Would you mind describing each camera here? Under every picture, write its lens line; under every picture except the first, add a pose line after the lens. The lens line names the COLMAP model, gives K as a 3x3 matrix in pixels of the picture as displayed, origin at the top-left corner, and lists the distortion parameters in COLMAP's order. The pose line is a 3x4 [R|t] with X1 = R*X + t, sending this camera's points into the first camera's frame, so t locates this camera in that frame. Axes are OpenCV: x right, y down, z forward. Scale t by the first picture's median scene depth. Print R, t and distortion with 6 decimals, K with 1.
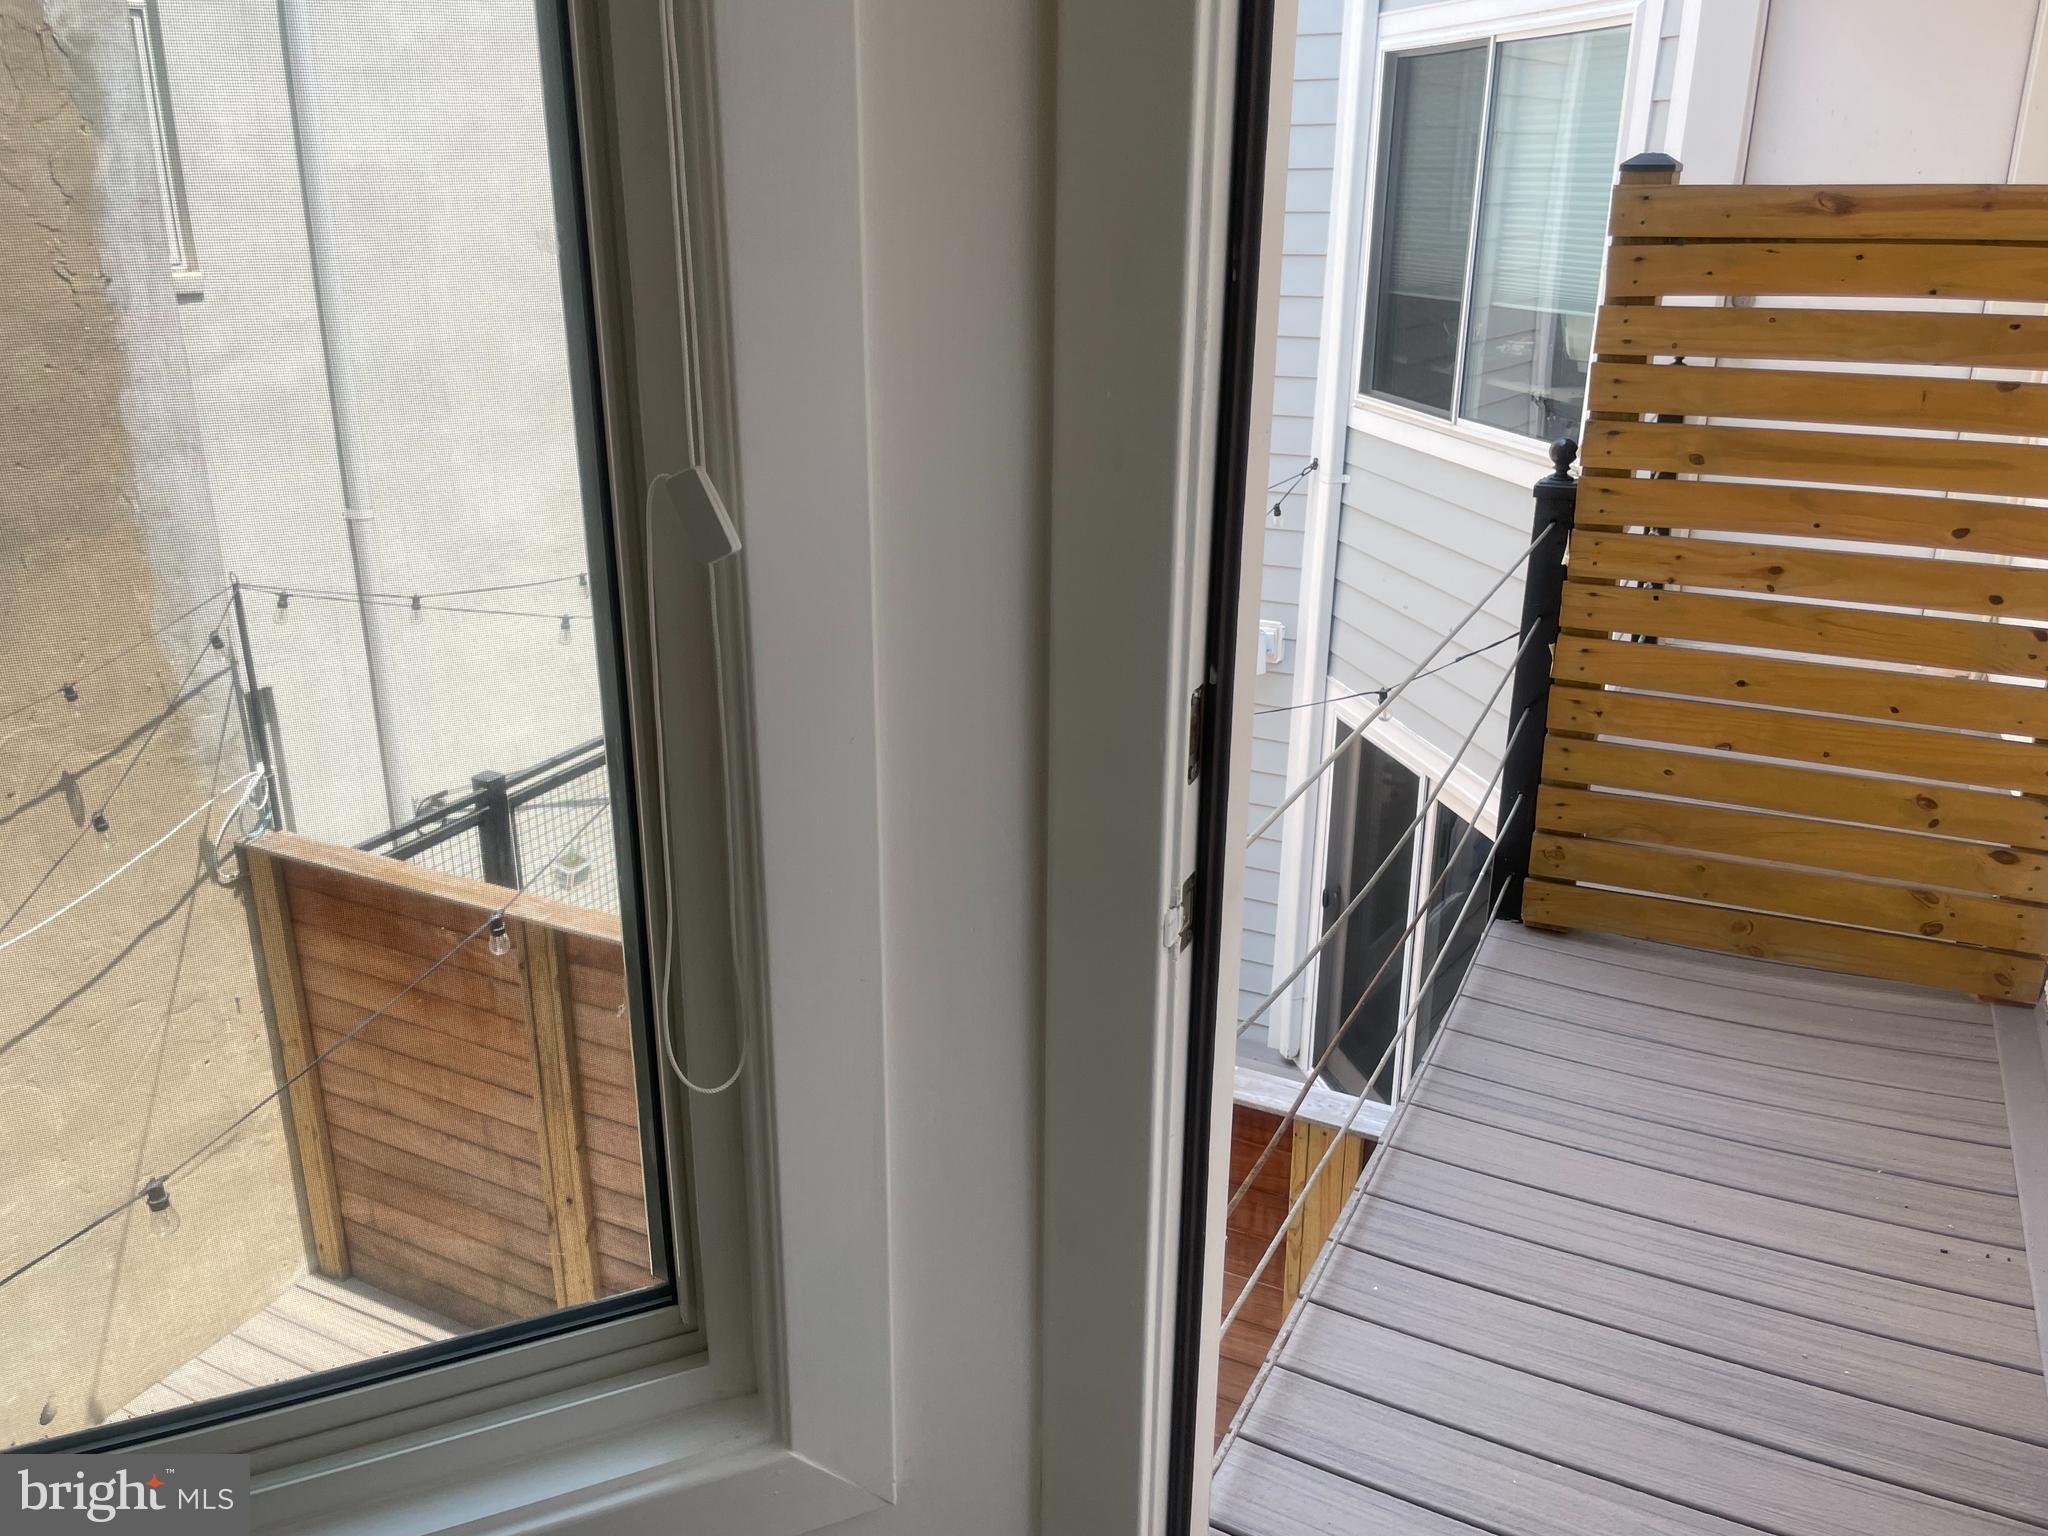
lens RADIAL K [[1566.1, 0, 1022.5], [0, 1566.1, 746.5], [0, 0, 1]] dist [0.096140, -0.130751]
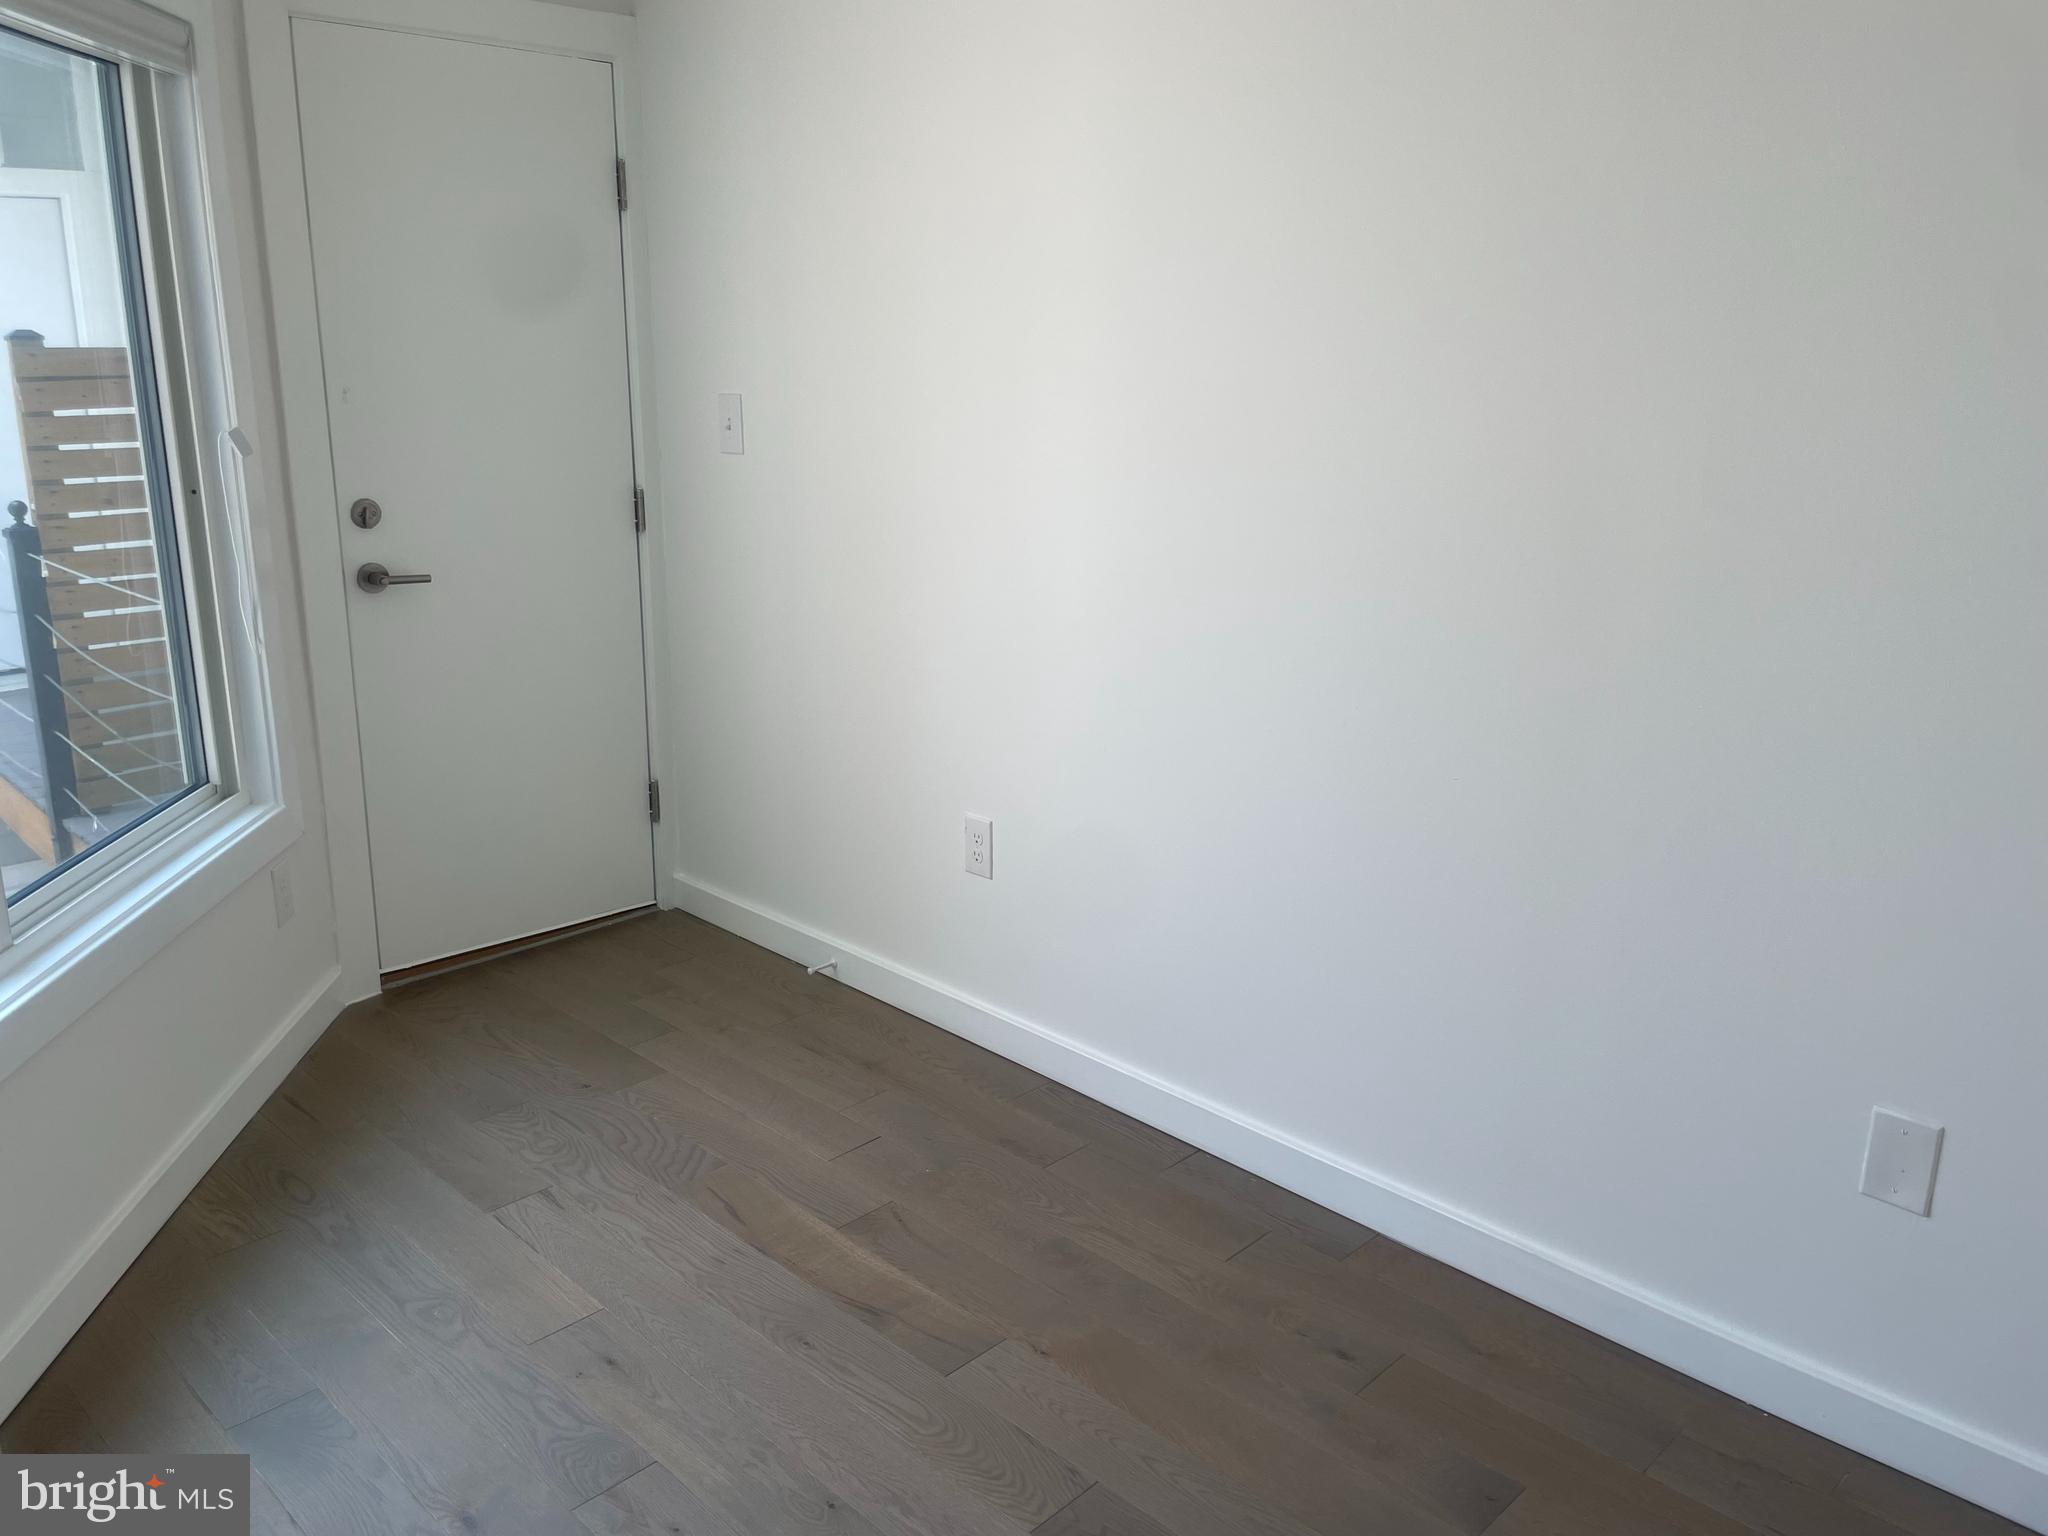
lens RADIAL K [[1566.1, 0, 1022.5], [0, 1566.1, 746.5], [0, 0, 1]] dist [0.096140, -0.130751]
pose [[0.332893, -0.228822, 0.914780, -0.896515], [0.312843, 0.941966, 0.121777, 0.170091], [-0.889557, 0.245644, 0.385159, -0.483878]]
